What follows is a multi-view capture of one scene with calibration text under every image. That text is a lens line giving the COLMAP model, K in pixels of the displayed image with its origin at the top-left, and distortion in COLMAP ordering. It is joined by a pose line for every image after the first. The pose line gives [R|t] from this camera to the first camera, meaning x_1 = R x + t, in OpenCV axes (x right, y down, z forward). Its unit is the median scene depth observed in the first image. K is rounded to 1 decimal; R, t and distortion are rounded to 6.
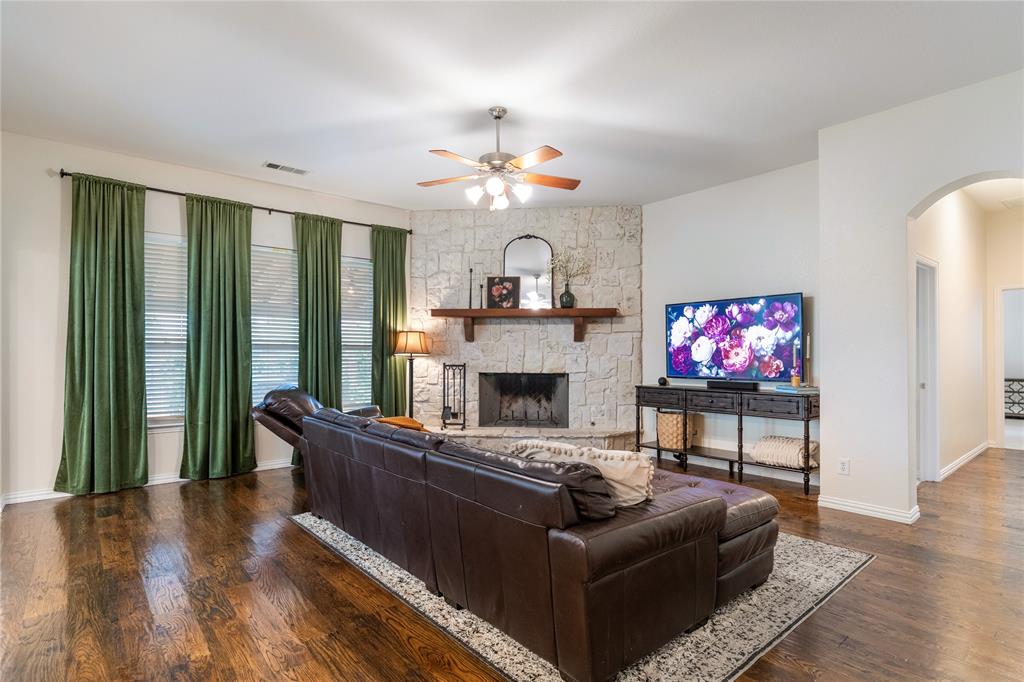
lens RADIAL K [[518.5, 0, 512.5], [0, 518.5, 355.2], [0, 0, 1]] dist [-0.000875, -0.000687]
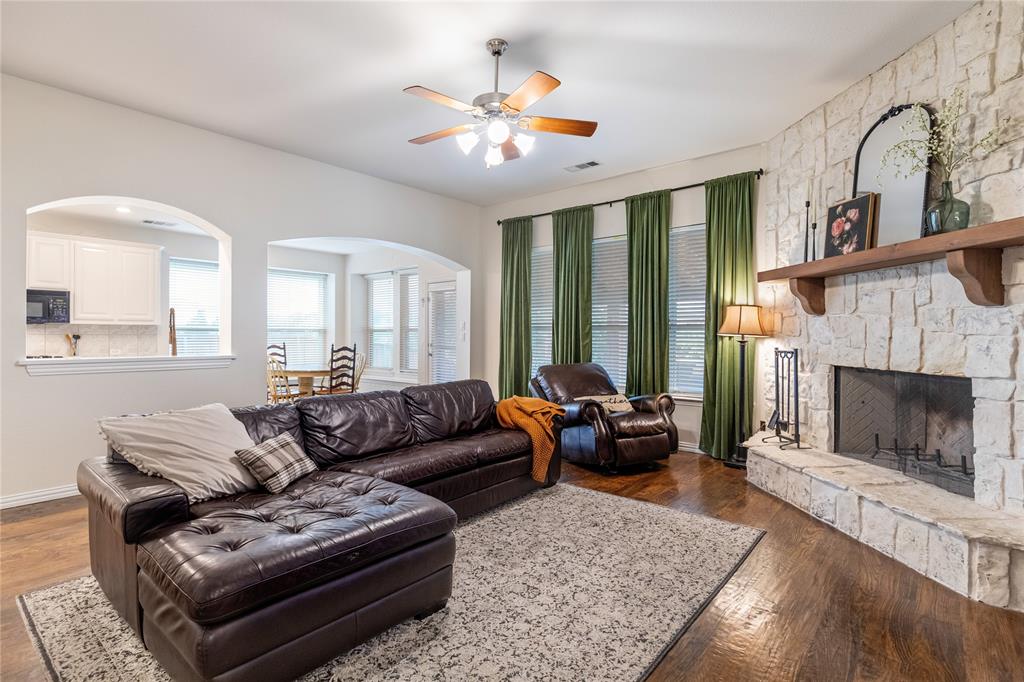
lens RADIAL K [[498.8, 0, 509.3], [0, 498.8, 335.1], [0, 0, 1]] dist [-0.003240, -0.000441]
pose [[0.155280, 0.003849, -0.987863, 0.473090], [-0.005233, 0.999982, 0.003073, -0.001715], [0.987857, 0.004692, 0.155297, 0.543792]]
